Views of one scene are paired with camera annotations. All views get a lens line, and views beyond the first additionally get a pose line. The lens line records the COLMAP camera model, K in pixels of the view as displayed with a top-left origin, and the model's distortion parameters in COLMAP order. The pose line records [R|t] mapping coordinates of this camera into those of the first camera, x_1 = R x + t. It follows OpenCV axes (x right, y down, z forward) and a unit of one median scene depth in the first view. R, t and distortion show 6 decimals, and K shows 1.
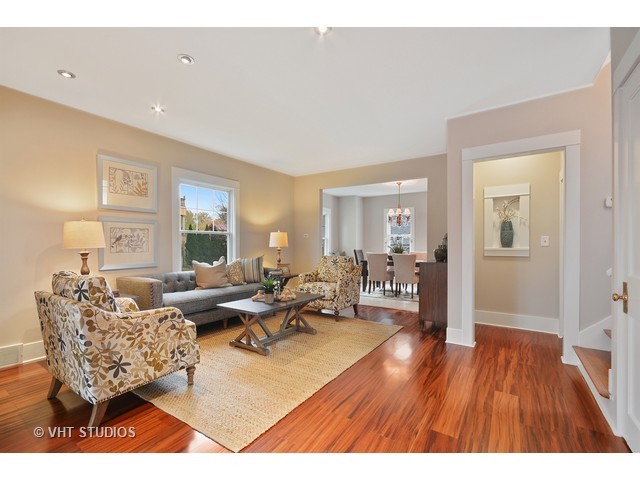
lens RADIAL K [[289.4, 0, 319.8], [0, 289.4, 241.8], [0, 0, 1]] dist [0.000617, 0.000572]
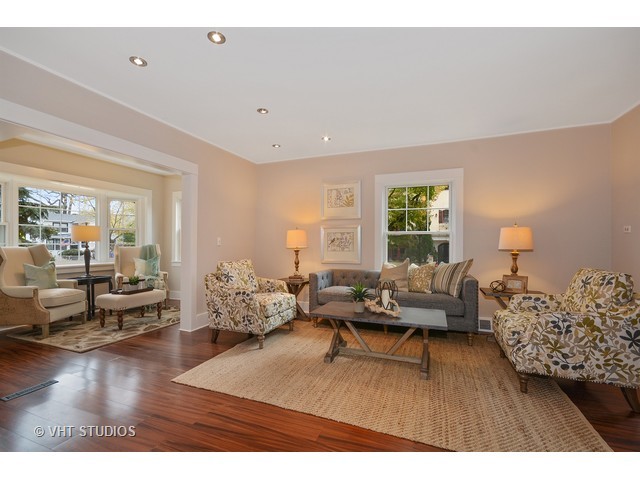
lens RADIAL K [[289.4, 0, 319.8], [0, 289.4, 241.8], [0, 0, 1]] dist [0.000617, 0.000572]
pose [[0.206514, -0.008556, -0.978406, 0.761503], [0.005616, 0.999956, -0.007559, 0.005420], [0.978428, -0.003934, 0.206553, 0.804377]]
